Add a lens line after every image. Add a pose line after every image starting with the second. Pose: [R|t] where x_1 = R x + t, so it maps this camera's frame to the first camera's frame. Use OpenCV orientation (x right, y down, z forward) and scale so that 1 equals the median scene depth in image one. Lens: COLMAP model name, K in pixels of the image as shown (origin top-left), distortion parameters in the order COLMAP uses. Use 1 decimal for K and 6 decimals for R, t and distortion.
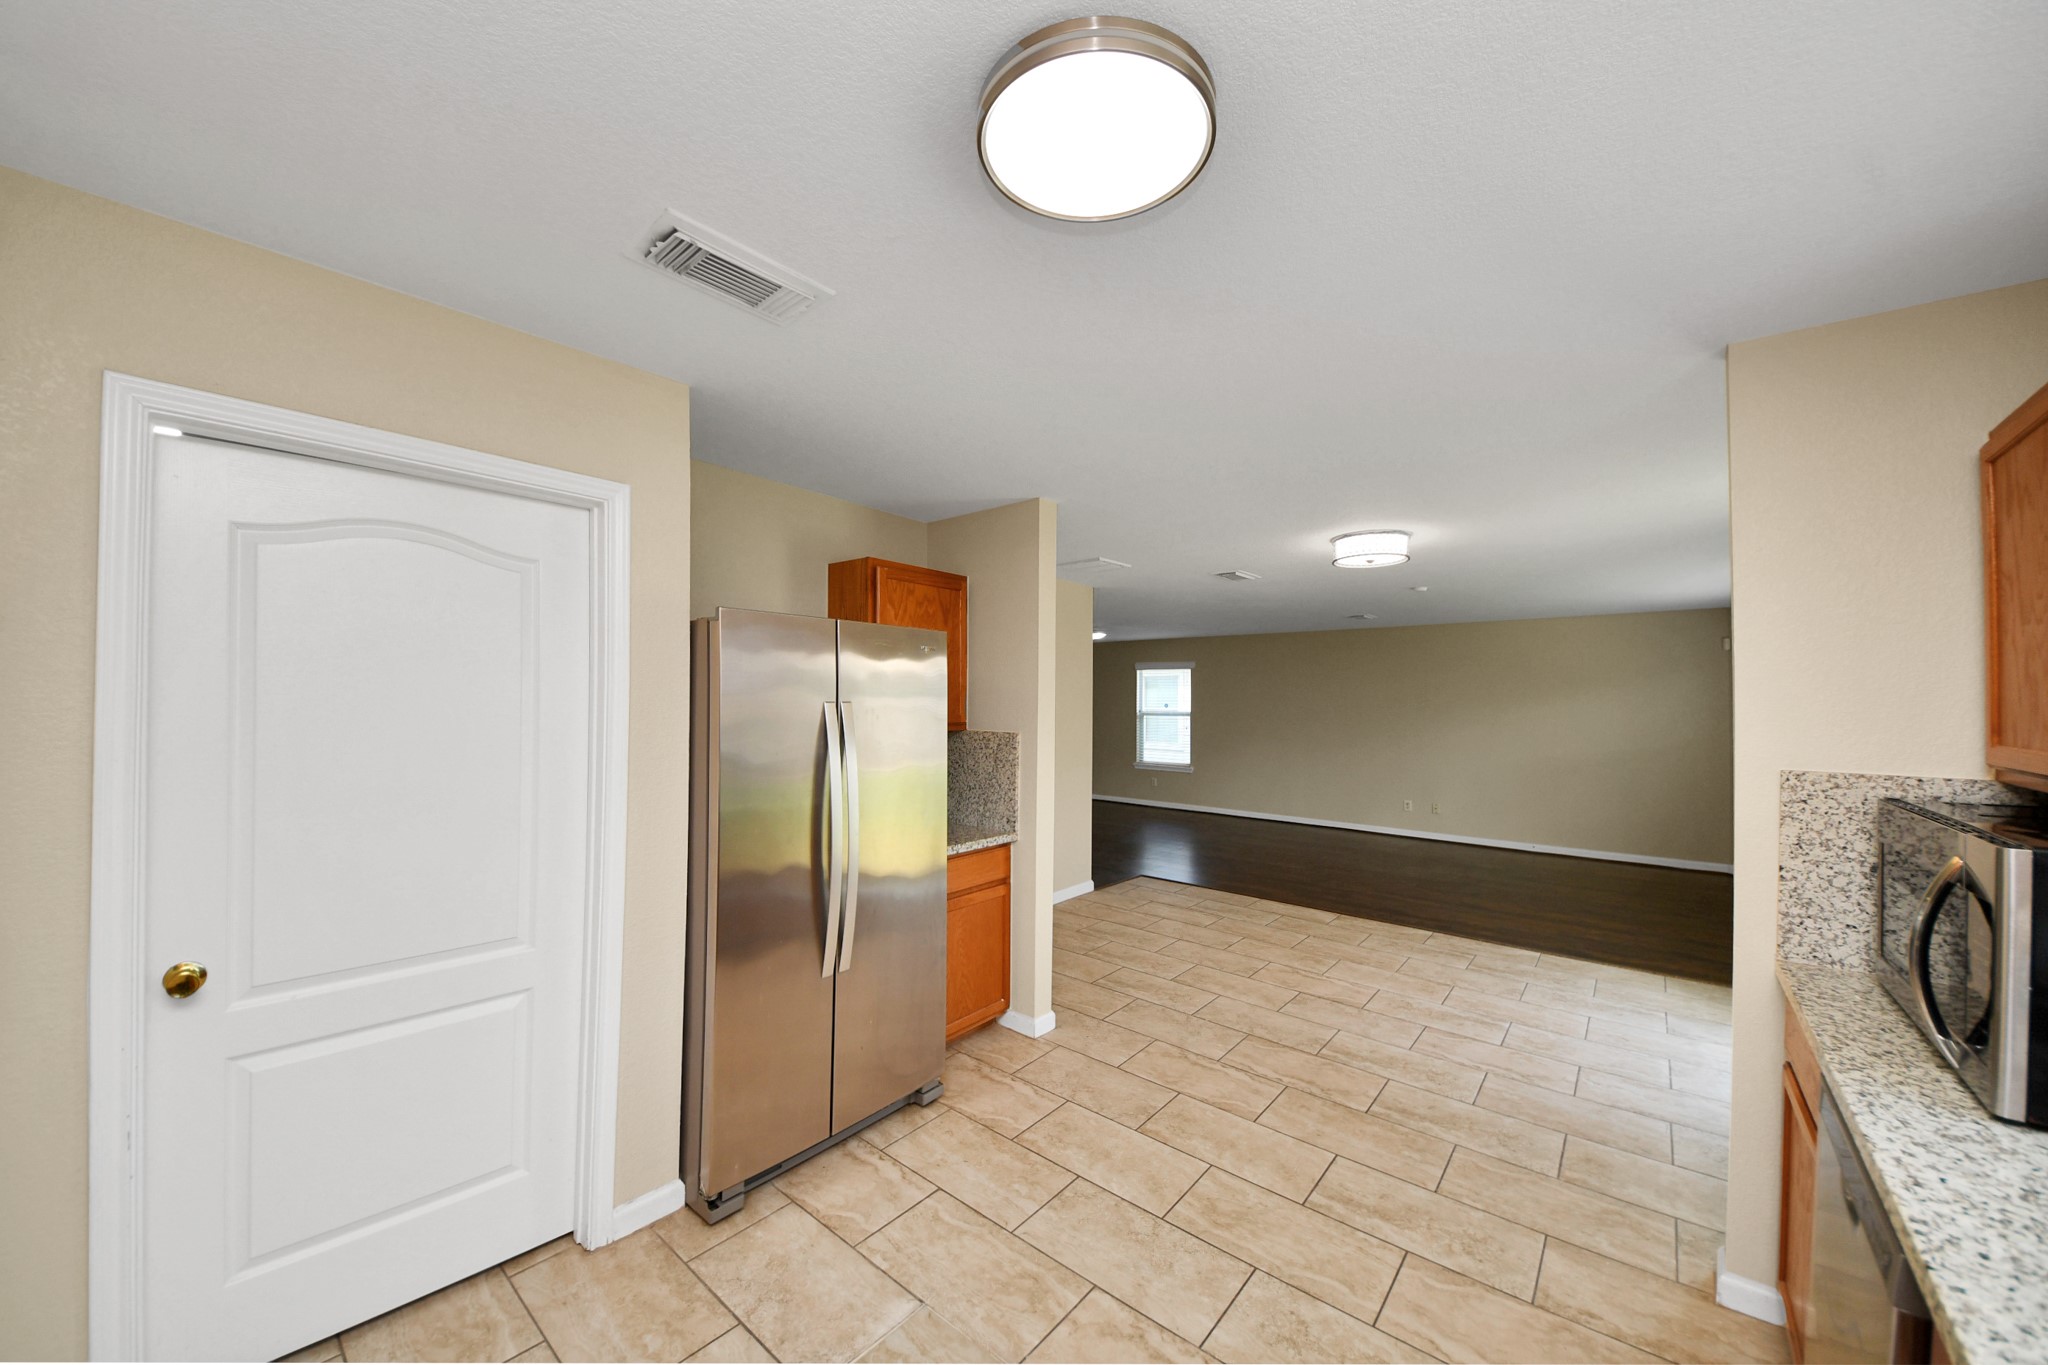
lens RADIAL K [[739.1, 0, 1018.6], [0, 739.1, 662.8], [0, 0, 1]] dist [0.022651, -0.015685]
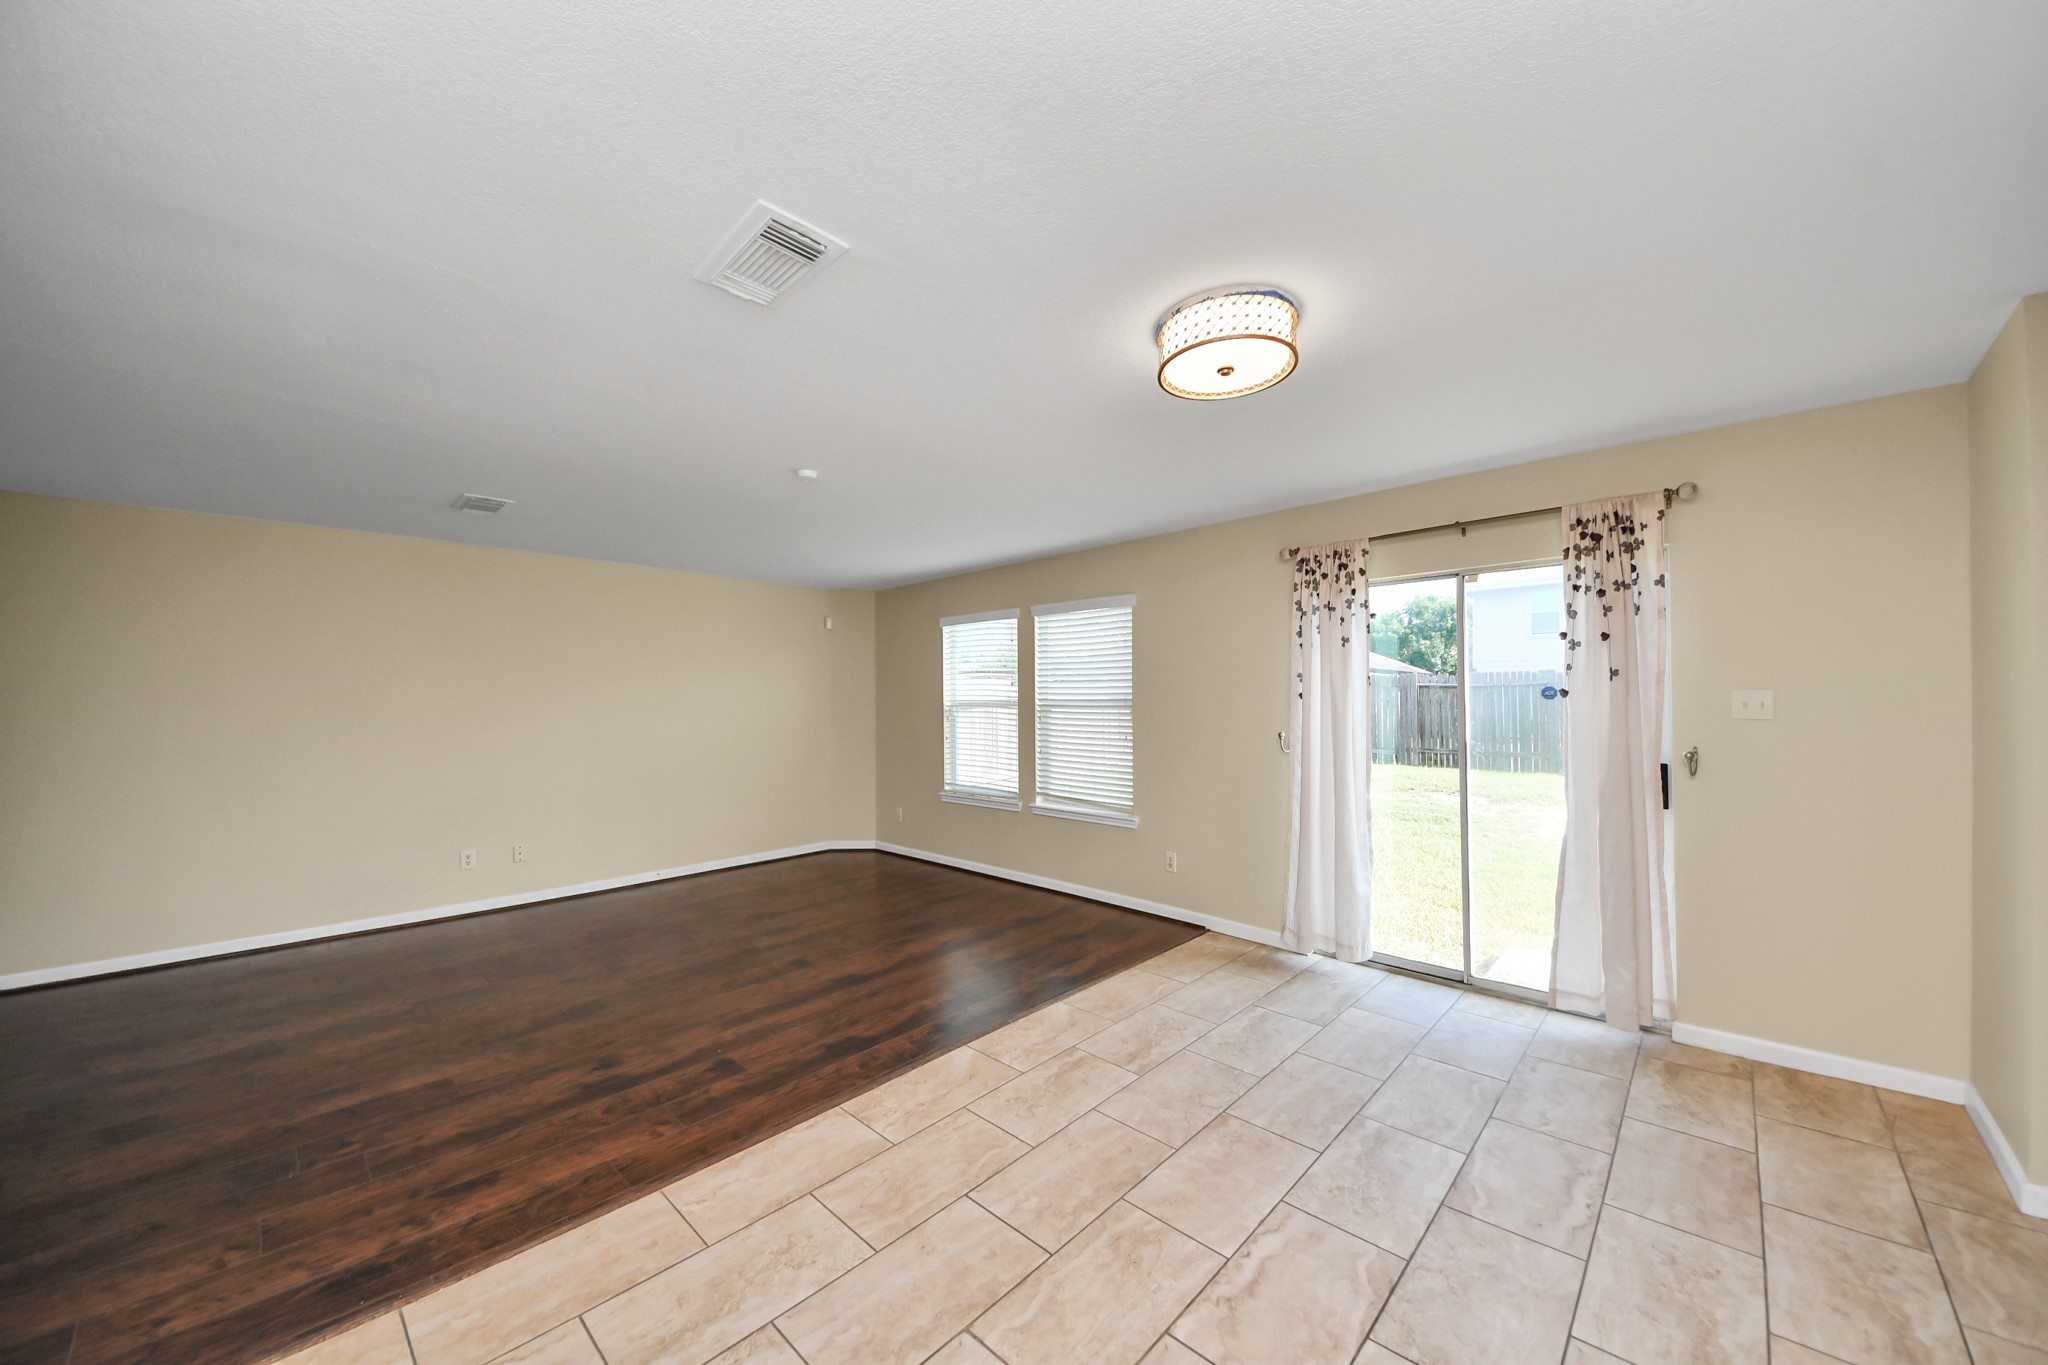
lens RADIAL K [[739.1, 0, 1018.6], [0, 739.1, 662.8], [0, 0, 1]] dist [0.022651, -0.015685]
pose [[0.079045, 0.025586, 0.996543, -0.068983], [-0.030643, 0.999261, -0.023225, 0.087532], [-0.996400, -0.028701, 0.079770, 1.281180]]
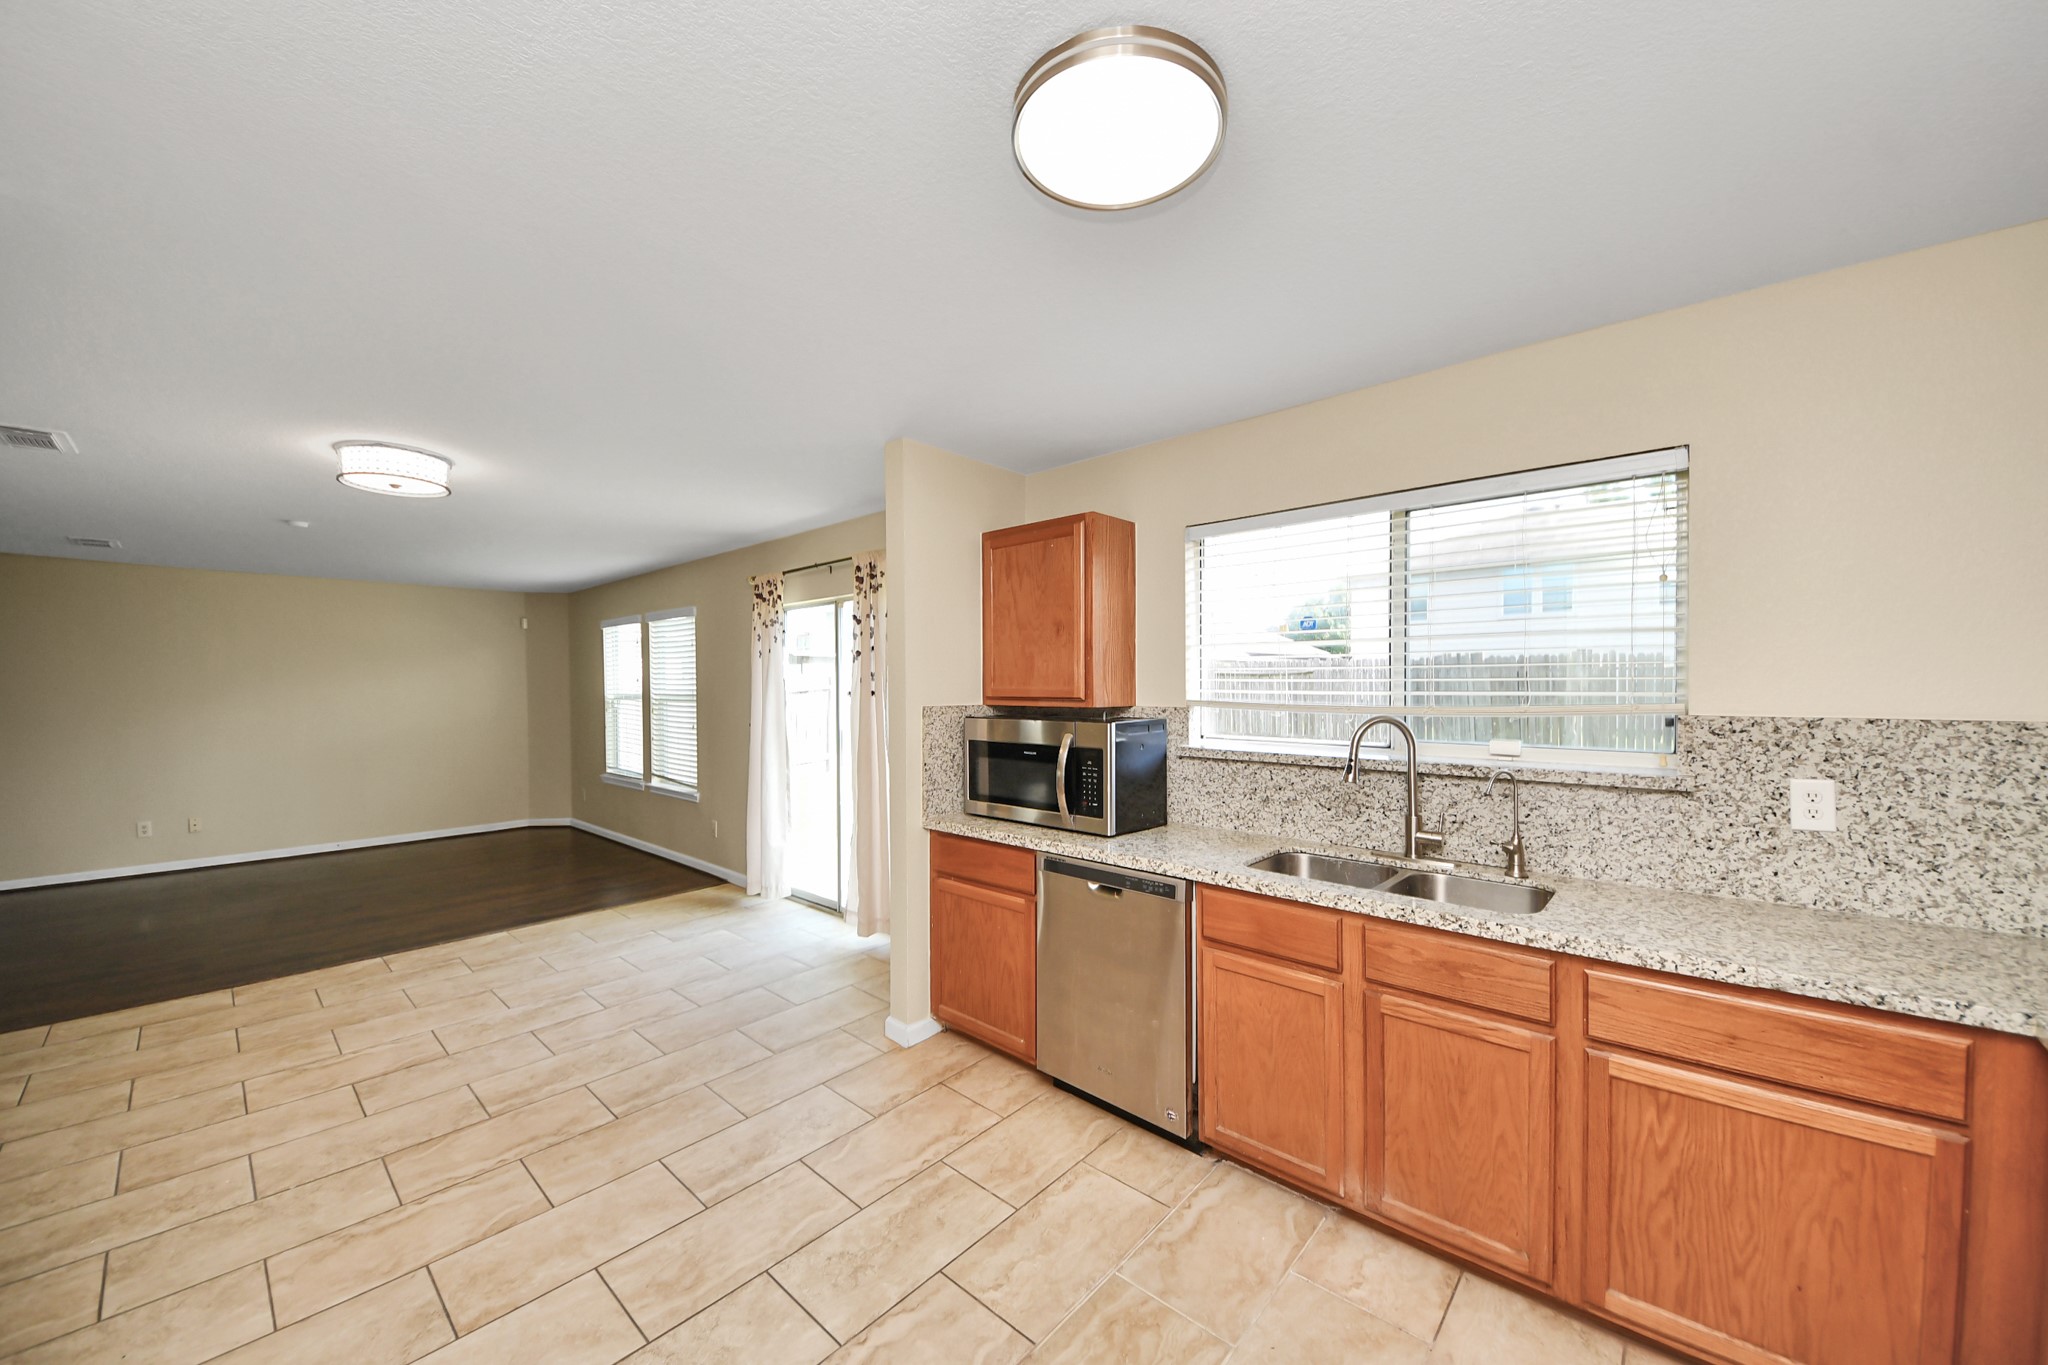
lens RADIAL K [[753.6, 0, 1050.1], [0, 753.6, 696.4], [0, 0, 1]] dist [-0.001017, -0.007917]
pose [[0.019491, -0.037517, 0.999106, -0.328591], [-0.036346, 0.998609, 0.038207, 0.026448], [-0.999149, -0.037058, 0.018101, 0.368865]]
